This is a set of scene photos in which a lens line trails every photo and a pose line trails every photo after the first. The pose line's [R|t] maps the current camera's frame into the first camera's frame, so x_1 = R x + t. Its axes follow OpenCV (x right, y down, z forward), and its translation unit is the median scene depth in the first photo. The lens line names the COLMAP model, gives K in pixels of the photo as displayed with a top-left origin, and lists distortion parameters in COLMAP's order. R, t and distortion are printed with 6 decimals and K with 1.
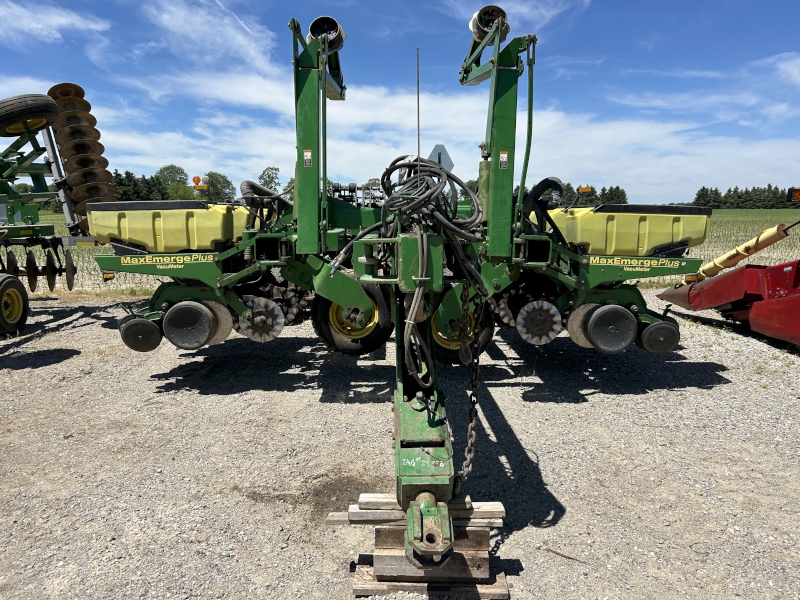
lens RADIAL K [[625.7, 0, 393.8], [0, 625.7, 302.1], [0, 0, 1]] dist [0.046909, -0.066766]
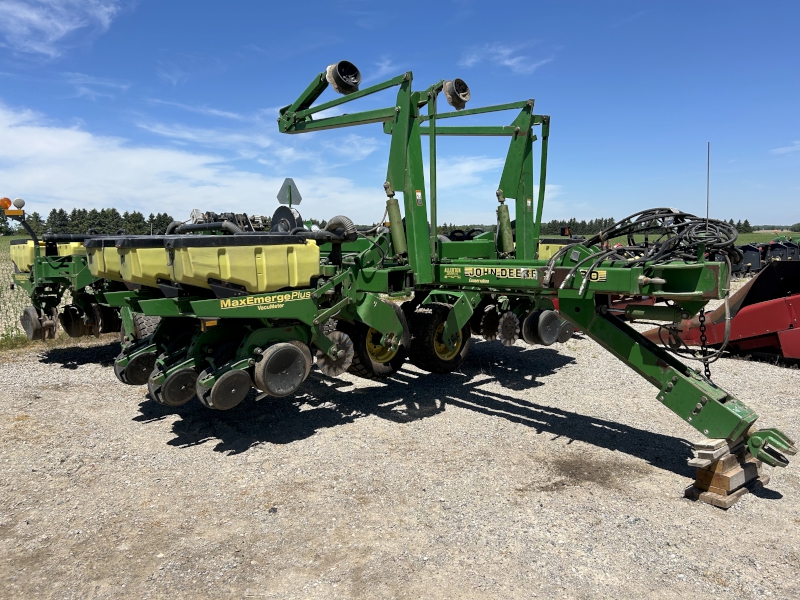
lens RADIAL K [[625.7, 0, 393.8], [0, 625.7, 302.1], [0, 0, 1]] dist [0.046909, -0.066766]
pose [[0.736506, -0.069424, 0.672859, -0.707337], [0.096805, 0.995298, -0.003269, -0.036658], [-0.669468, 0.067544, 0.739764, 0.177073]]
